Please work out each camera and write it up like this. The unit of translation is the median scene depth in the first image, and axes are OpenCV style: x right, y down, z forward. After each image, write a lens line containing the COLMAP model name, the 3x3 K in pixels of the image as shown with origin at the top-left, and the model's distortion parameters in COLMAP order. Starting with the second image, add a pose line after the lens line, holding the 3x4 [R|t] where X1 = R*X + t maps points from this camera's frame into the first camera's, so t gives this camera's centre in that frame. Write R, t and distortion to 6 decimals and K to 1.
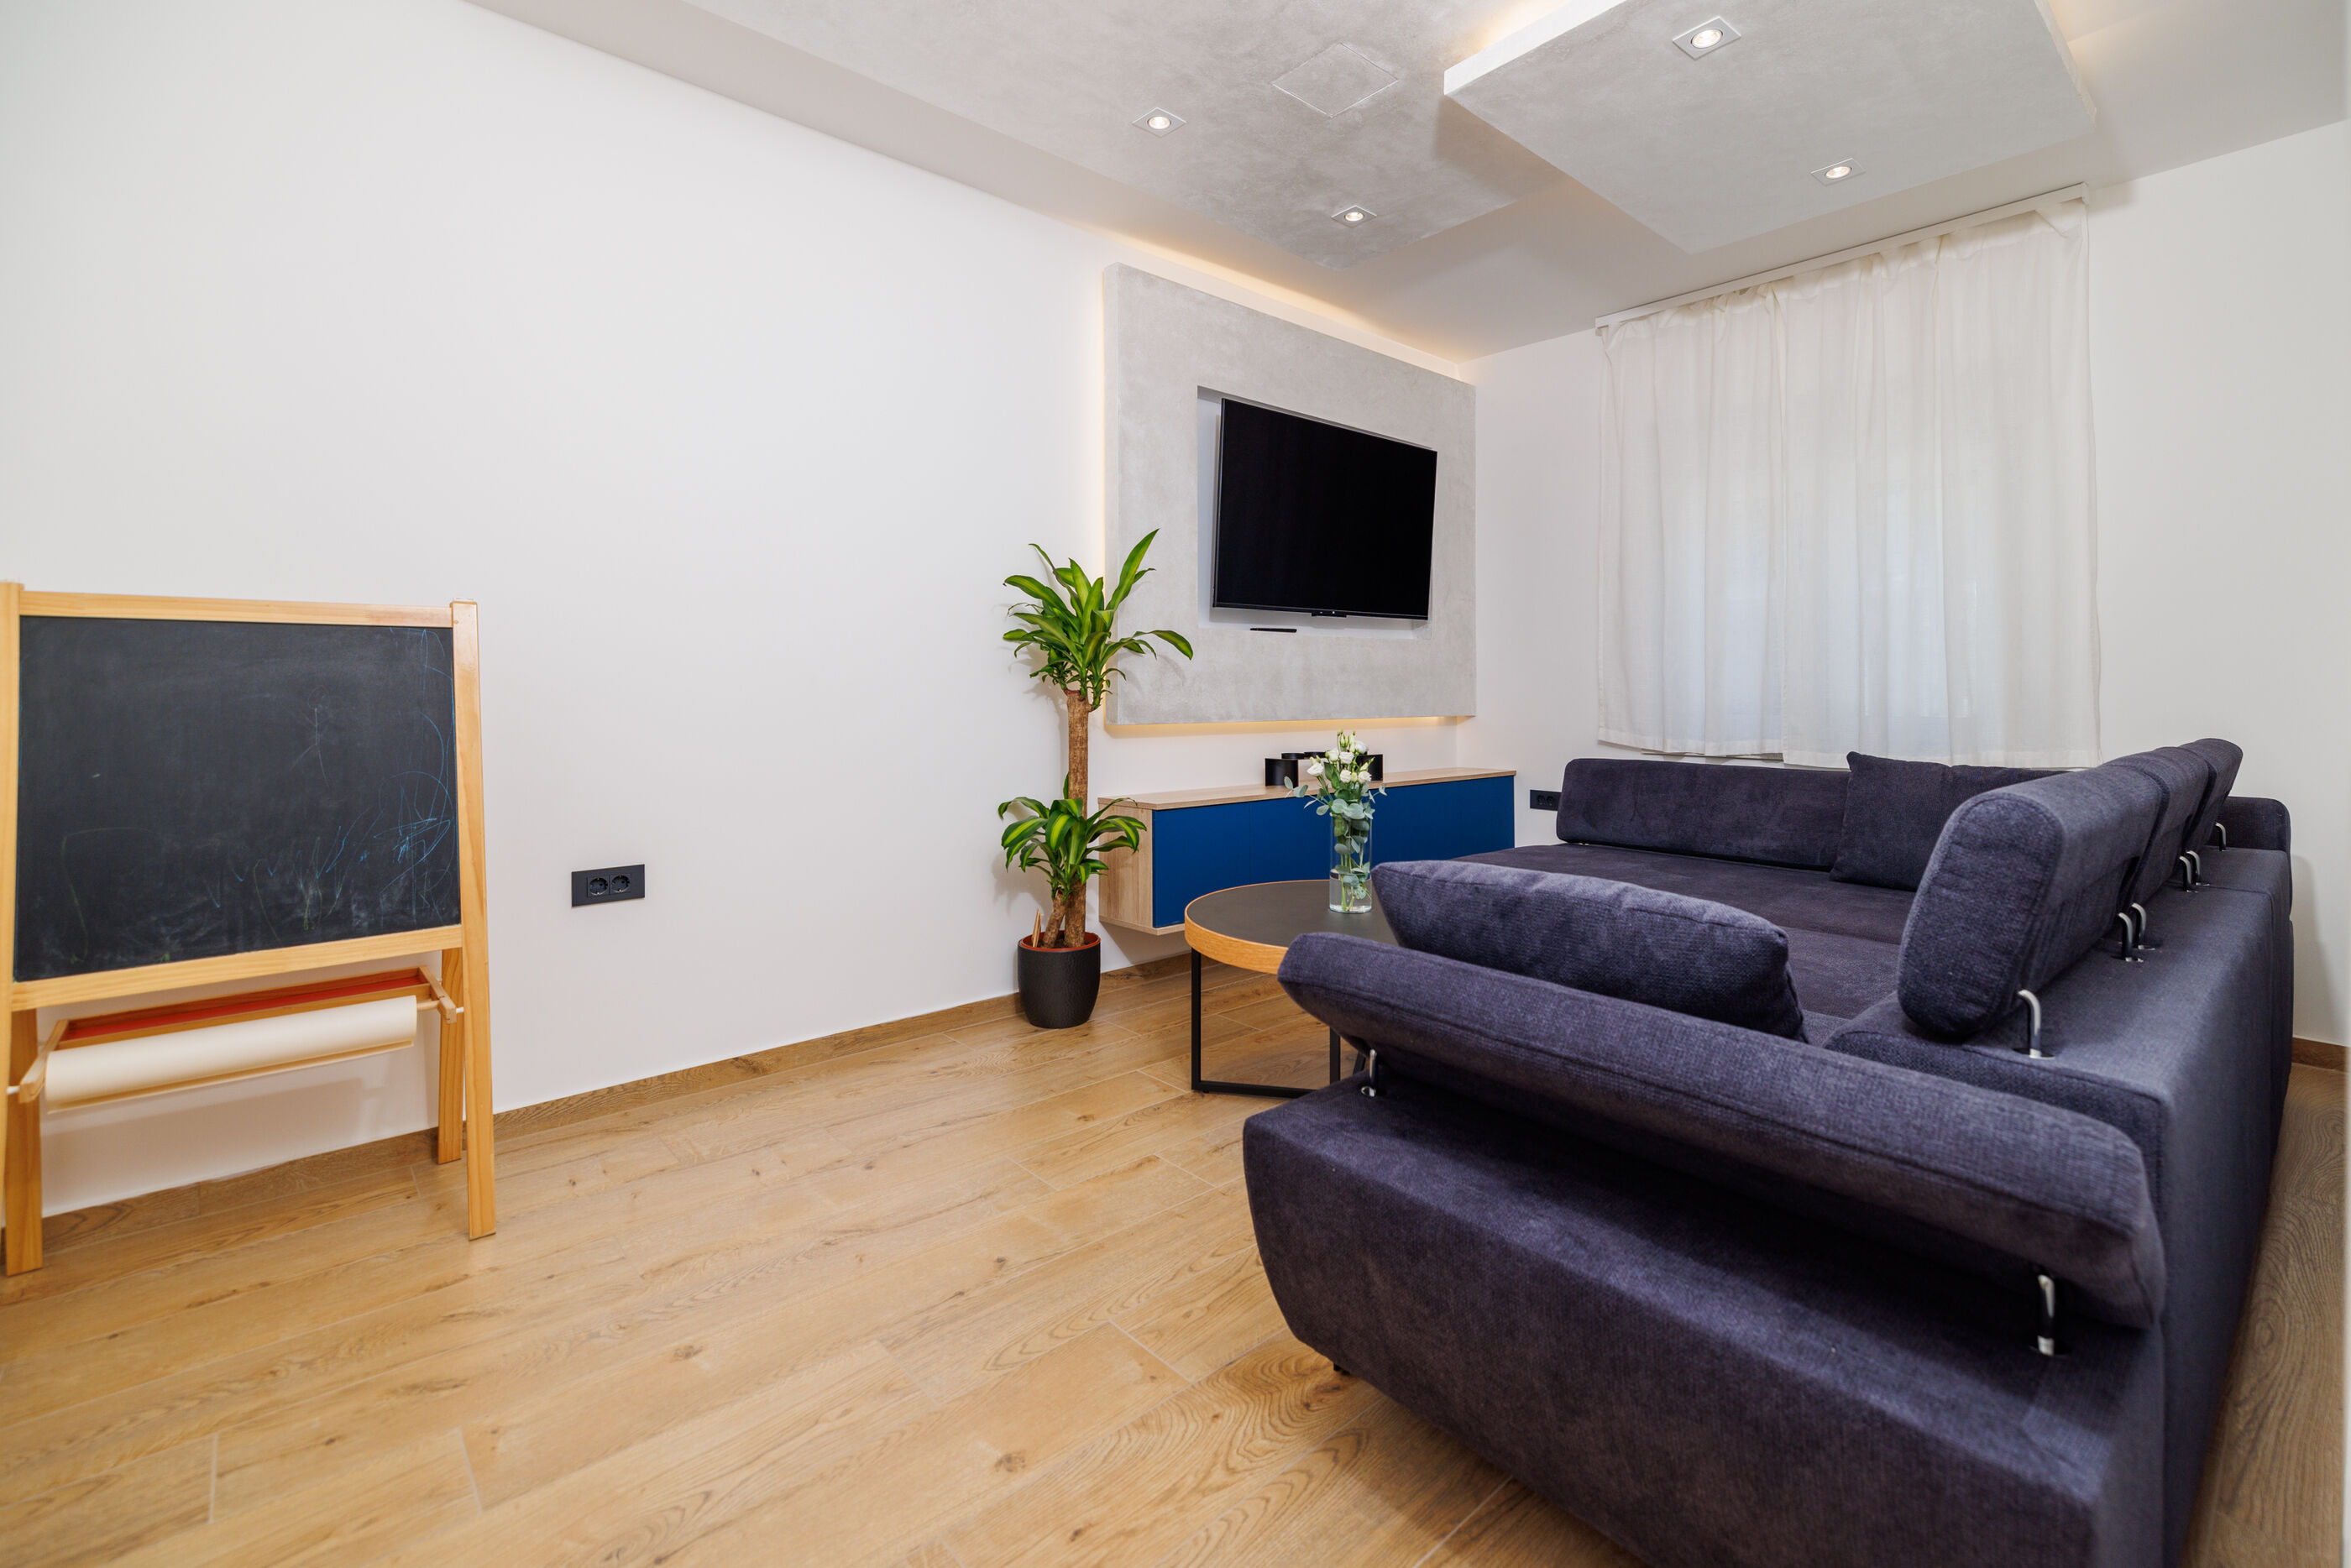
lens RADIAL K [[1024.4, 0, 1184.1], [0, 1024.4, 707.7], [0, 0, 1]] dist [0.001152, 0.000280]
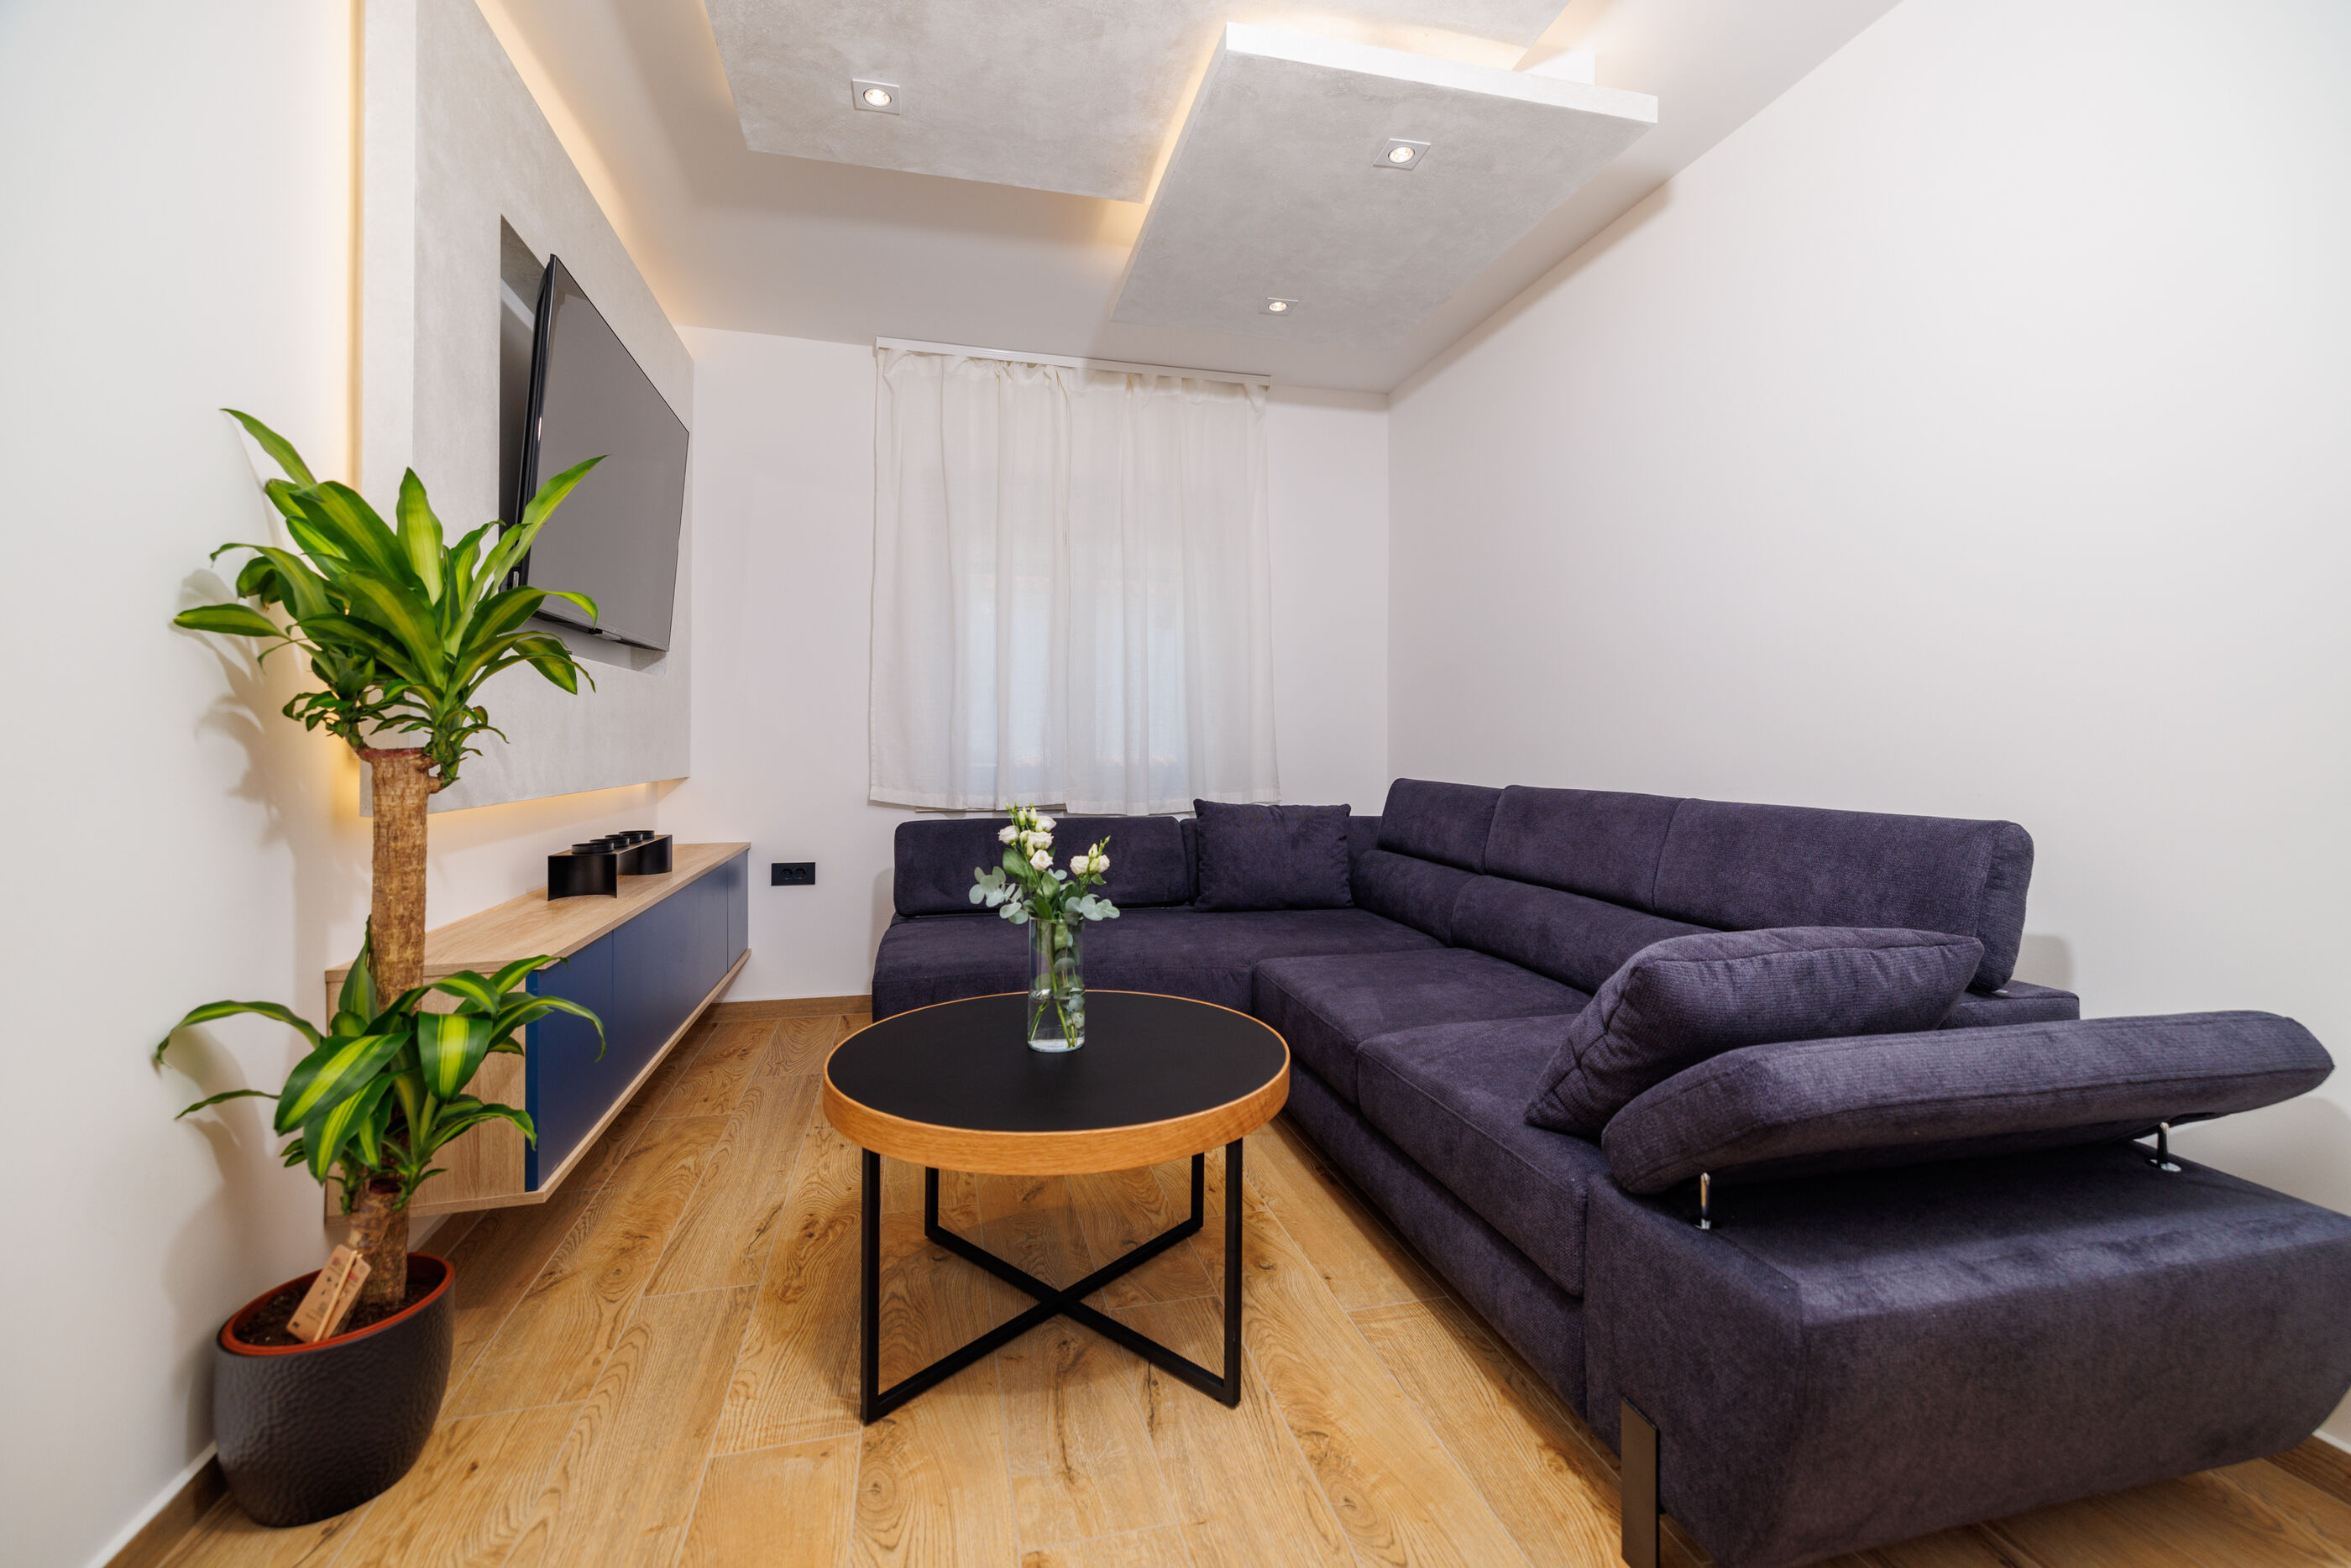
lens RADIAL K [[1007.9, 0, 1189.7], [0, 1007.9, 742.7], [0, 0, 1]] dist [0.004277, 0.000436]
pose [[0.456439, 0.001479, 0.889753, -0.348842], [0.012243, 0.999894, -0.007942, -0.011415], [-0.889670, 0.014519, 0.456372, 0.453155]]
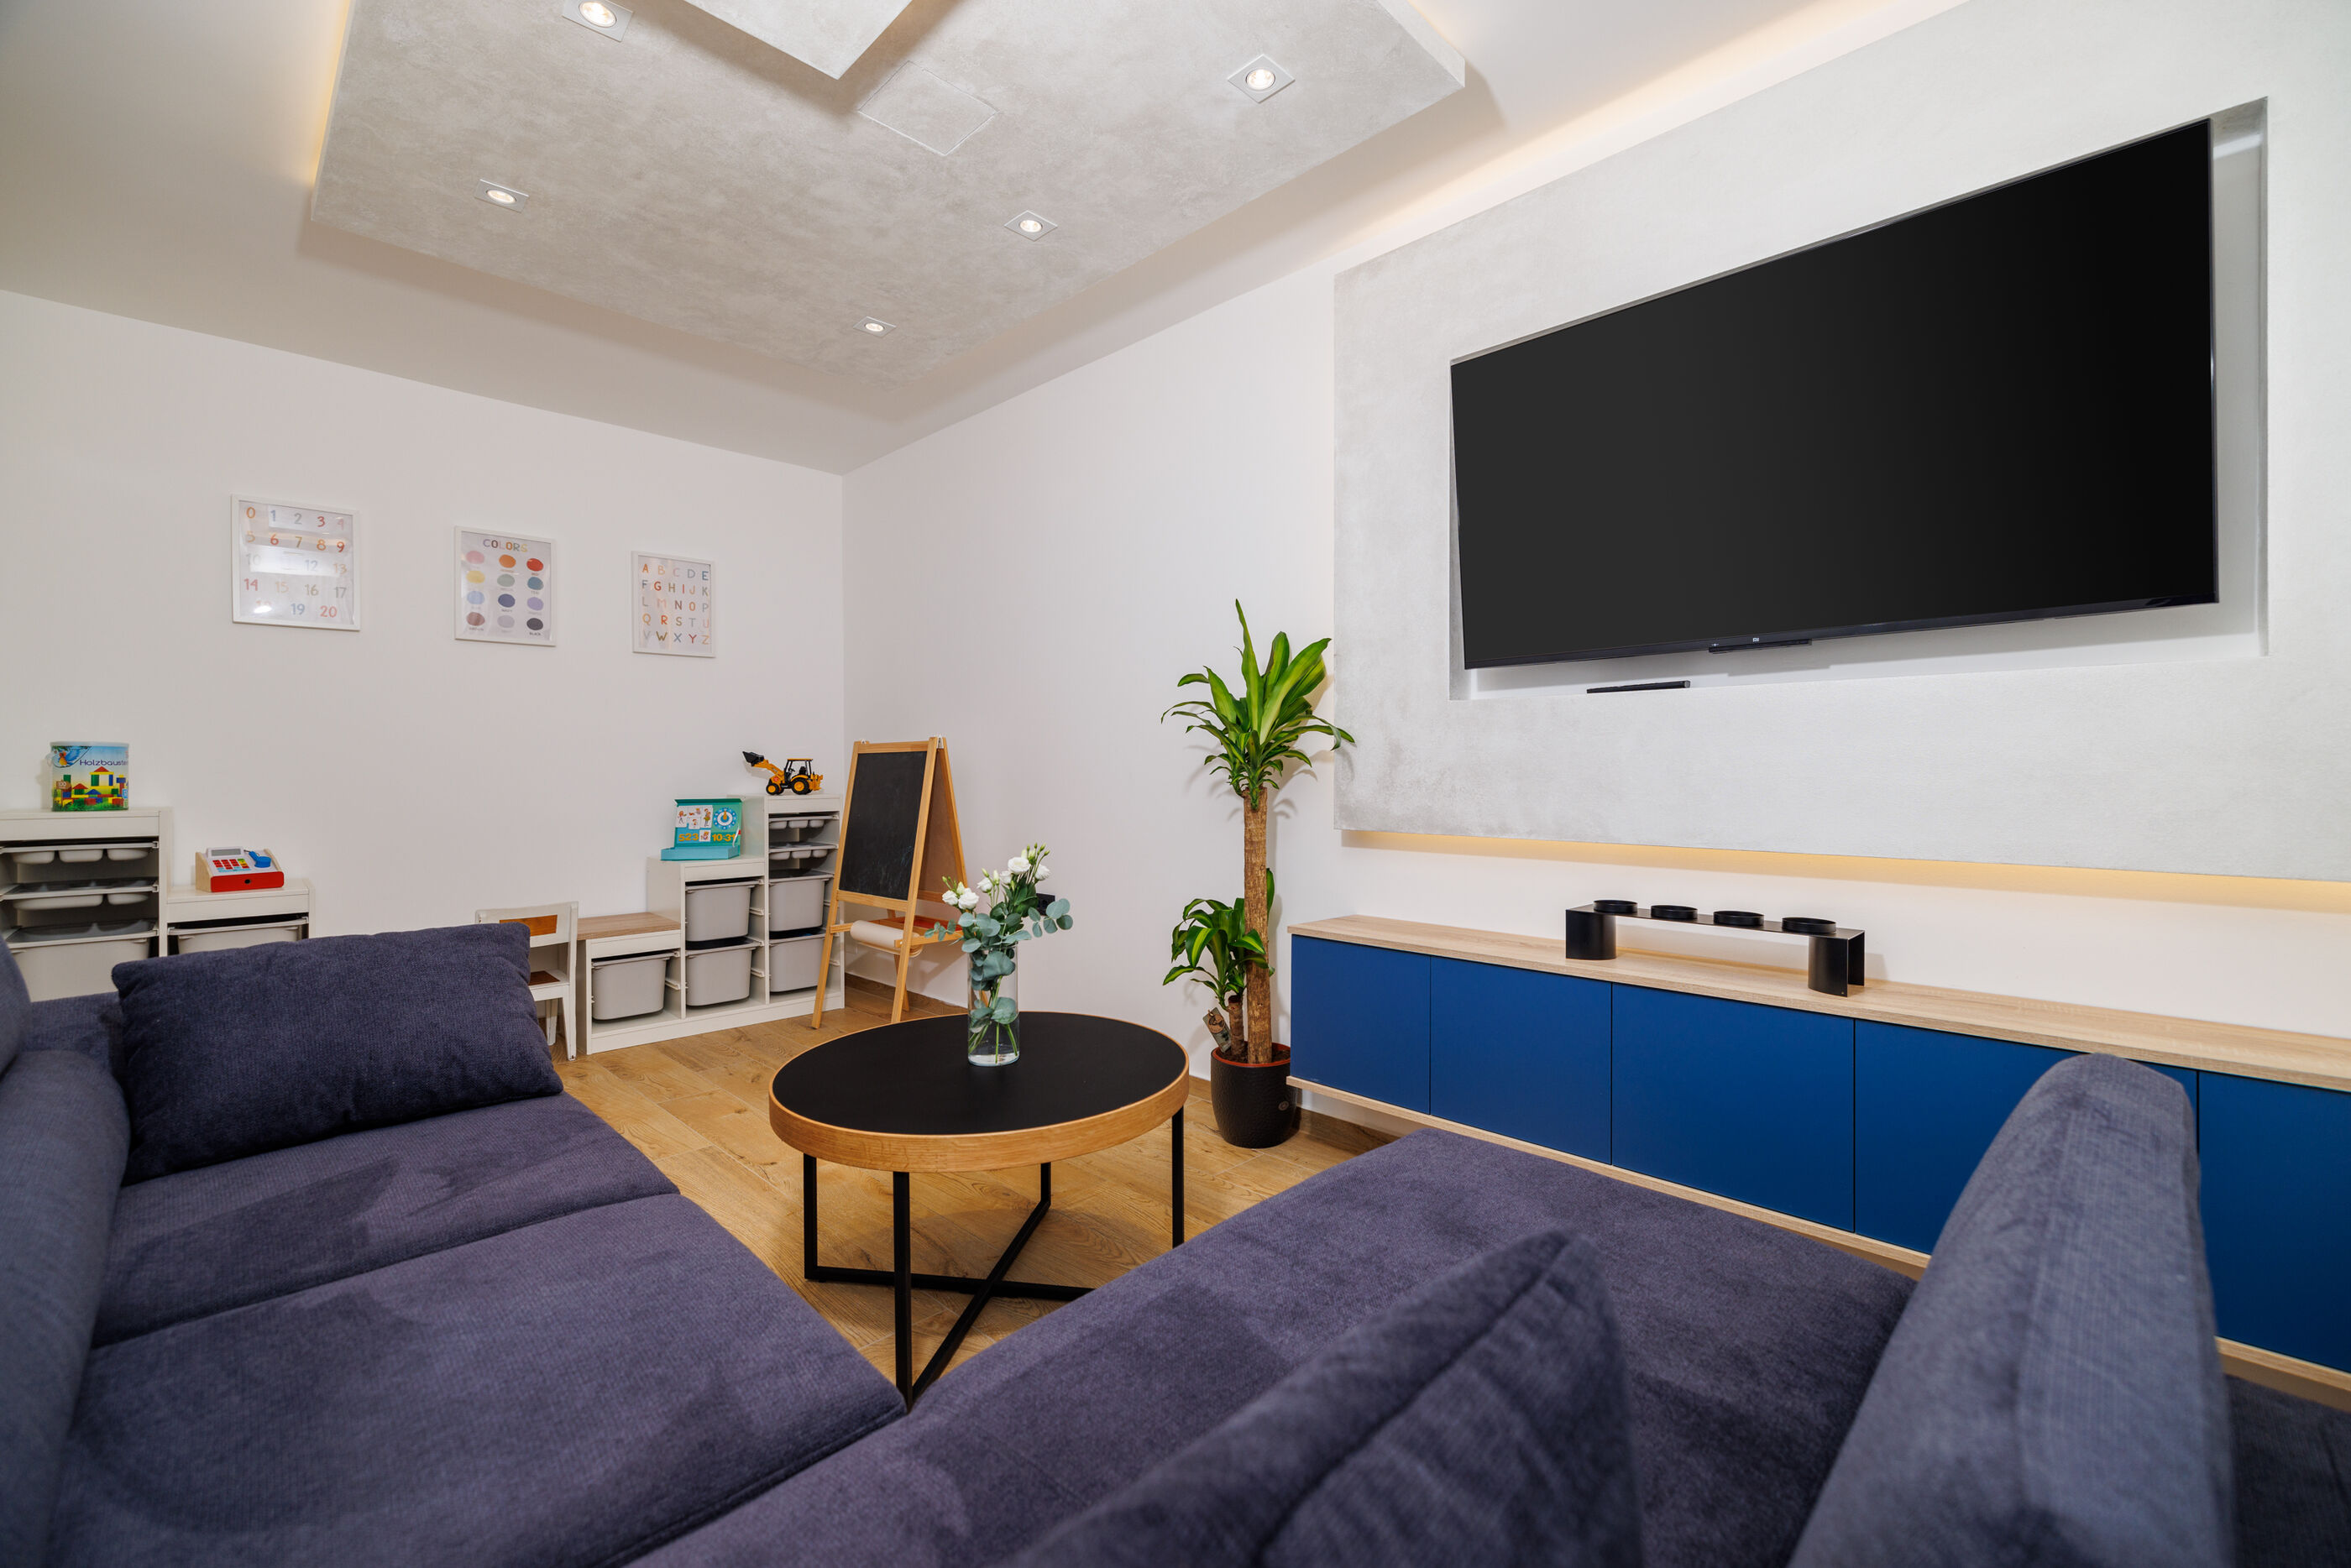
lens RADIAL K [[980.9, 0, 1183.4], [0, 980.9, 771.0], [0, 0, 1]] dist [0.001597, 0.000226]
pose [[0.079532, 0.007143, -0.996807, 0.764733], [-0.014093, 0.999882, 0.006041, -0.034992], [0.996733, 0.013567, 0.079624, 0.861688]]
